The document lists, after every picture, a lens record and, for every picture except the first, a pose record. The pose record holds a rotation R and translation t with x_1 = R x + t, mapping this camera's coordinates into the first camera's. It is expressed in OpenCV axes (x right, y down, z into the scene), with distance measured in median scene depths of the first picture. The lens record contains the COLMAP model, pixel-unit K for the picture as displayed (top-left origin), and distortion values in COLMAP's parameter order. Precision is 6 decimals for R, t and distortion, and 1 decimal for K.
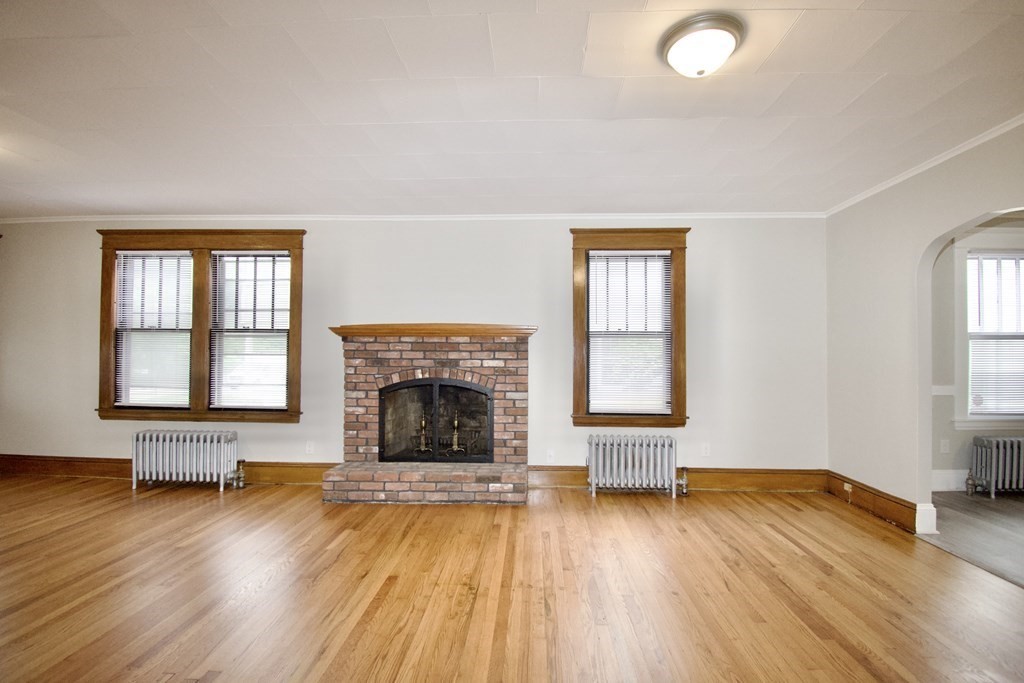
lens RADIAL K [[449.8, 0, 517.7], [0, 449.8, 341.9], [0, 0, 1]] dist [0.020030, -0.024336]
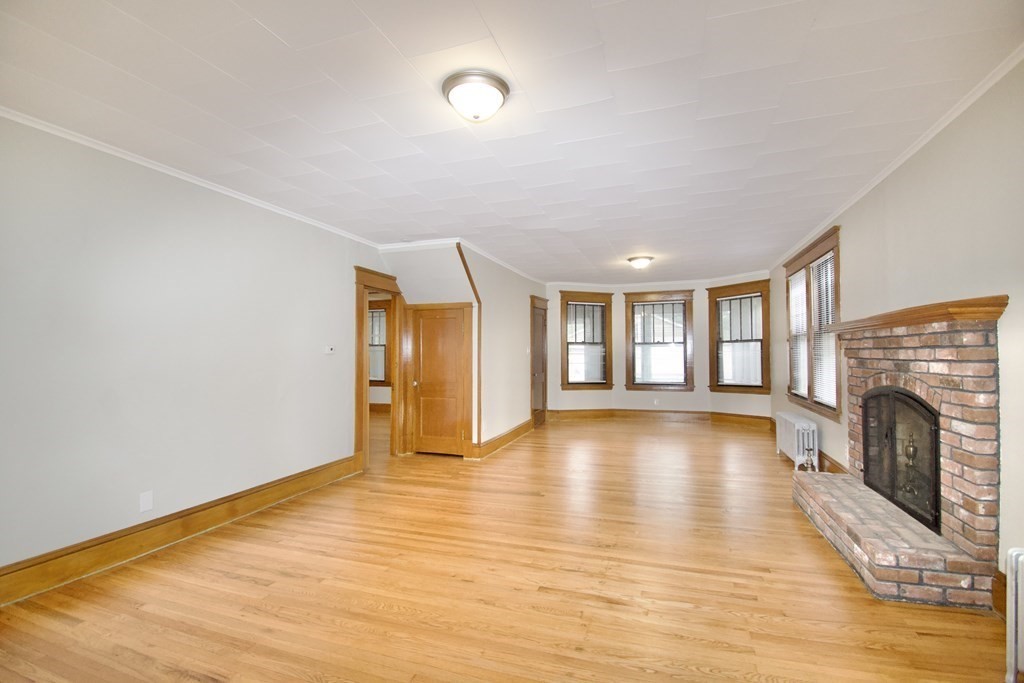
lens RADIAL K [[439.0, 0, 526.1], [0, 439.0, 331.8], [0, 0, 1]] dist [0.020081, -0.024161]
pose [[-0.263720, -0.052735, -0.963157, 0.645436], [0.043510, 0.996838, -0.066493, 0.015113], [0.963618, -0.059442, -0.260591, 0.629237]]
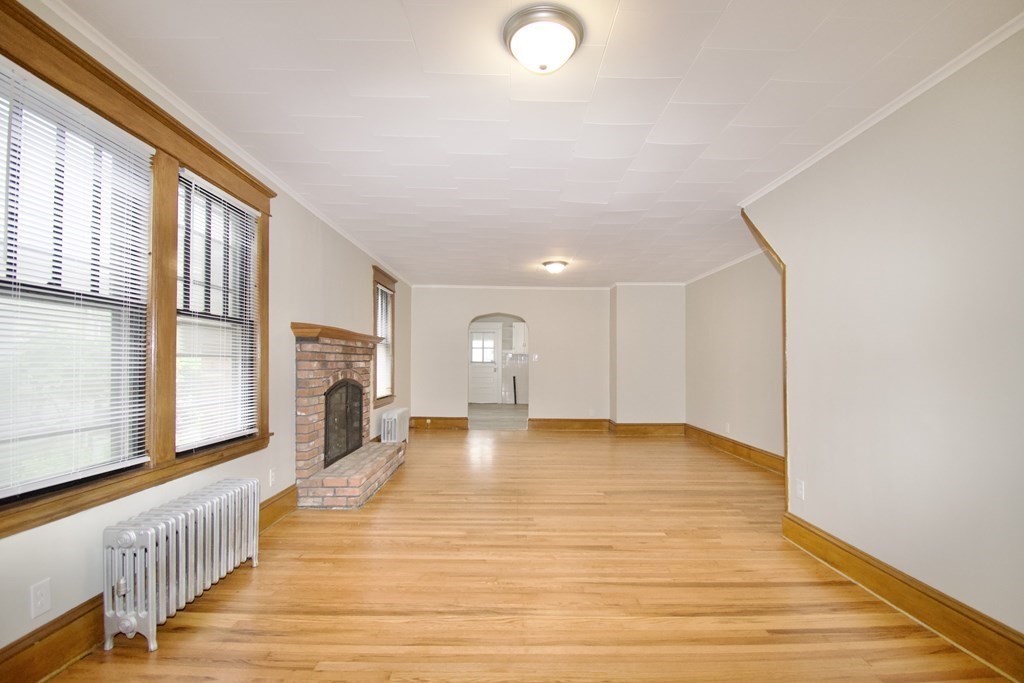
lens RADIAL K [[485.4, 0, 493.3], [0, 485.4, 359.5], [0, 0, 1]] dist [0.017778, -0.033142]
pose [[-0.025108, -0.001338, 0.999684, -1.376815], [-0.044628, 0.999004, 0.000216, 0.016796], [-0.998688, -0.044609, -0.025142, 0.676189]]
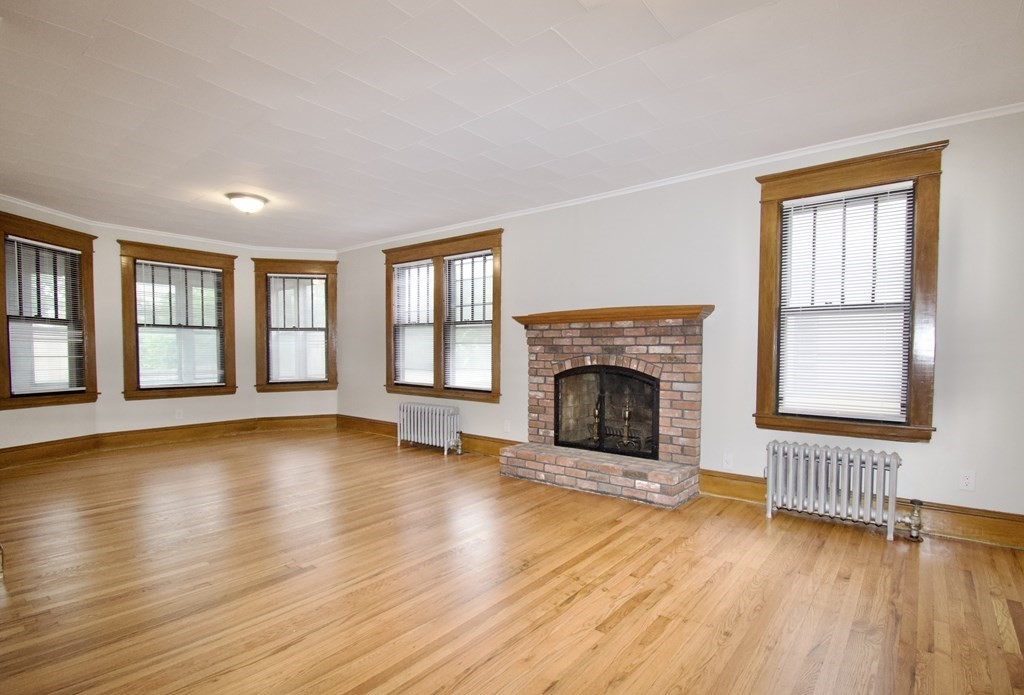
lens RADIAL K [[492.1, 0, 543.2], [0, 492.1, 360.2], [0, 0, 1]] dist [-0.000725, -0.000417]
pose [[0.818268, 0.008598, -0.574773, 0.315377], [0.024178, 0.998488, 0.049358, 0.014963], [0.574329, -0.054285, 0.816823, 0.075188]]
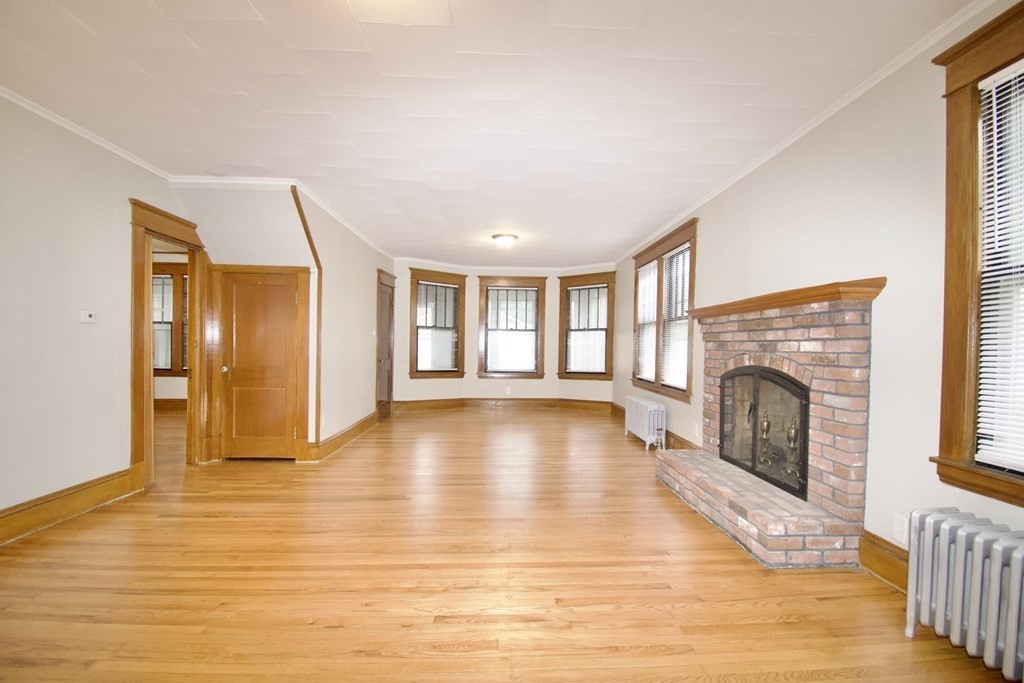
lens RADIAL K [[449.8, 0, 517.7], [0, 449.8, 341.9], [0, 0, 1]] dist [0.020030, -0.024336]
pose [[0.089196, -0.013290, -0.995925, 0.543117], [0.029680, 0.999502, -0.010679, 0.035689], [0.995572, -0.028606, 0.089547, 0.530487]]
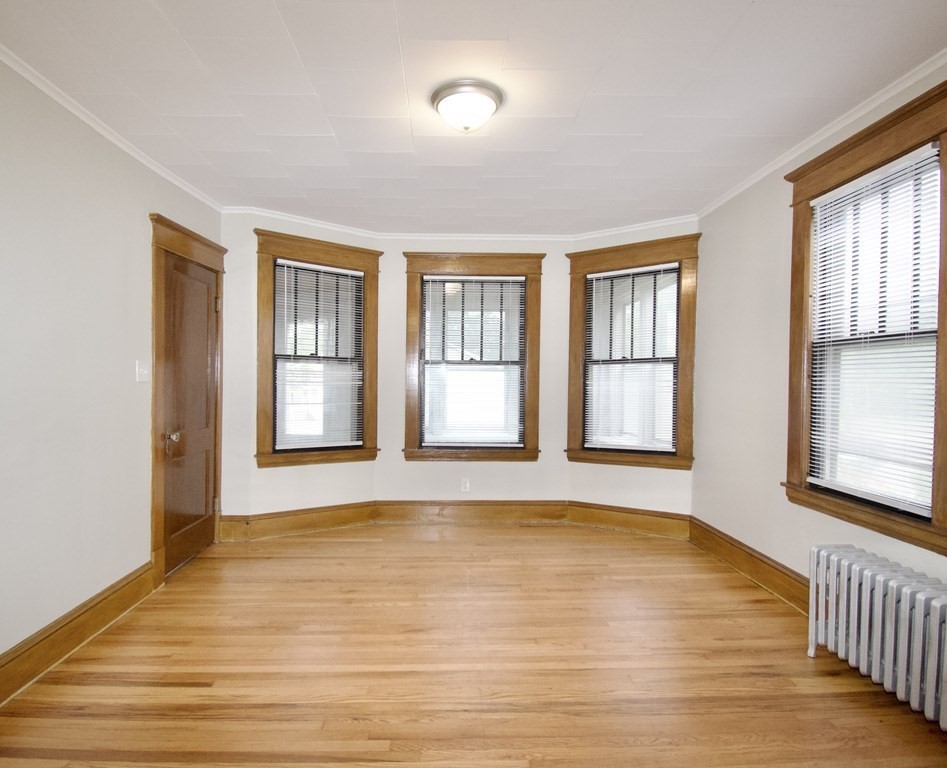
lens RADIAL K [[553.1, 0, 437.3], [0, 553.1, 395.6], [0, 0, 1]] dist [-0.003063, -0.002011]
pose [[0.038108, 0.016891, -0.999131, -0.253668], [0.033374, 0.999278, 0.018167, 0.008244], [0.998716, -0.034037, 0.037517, 0.559095]]
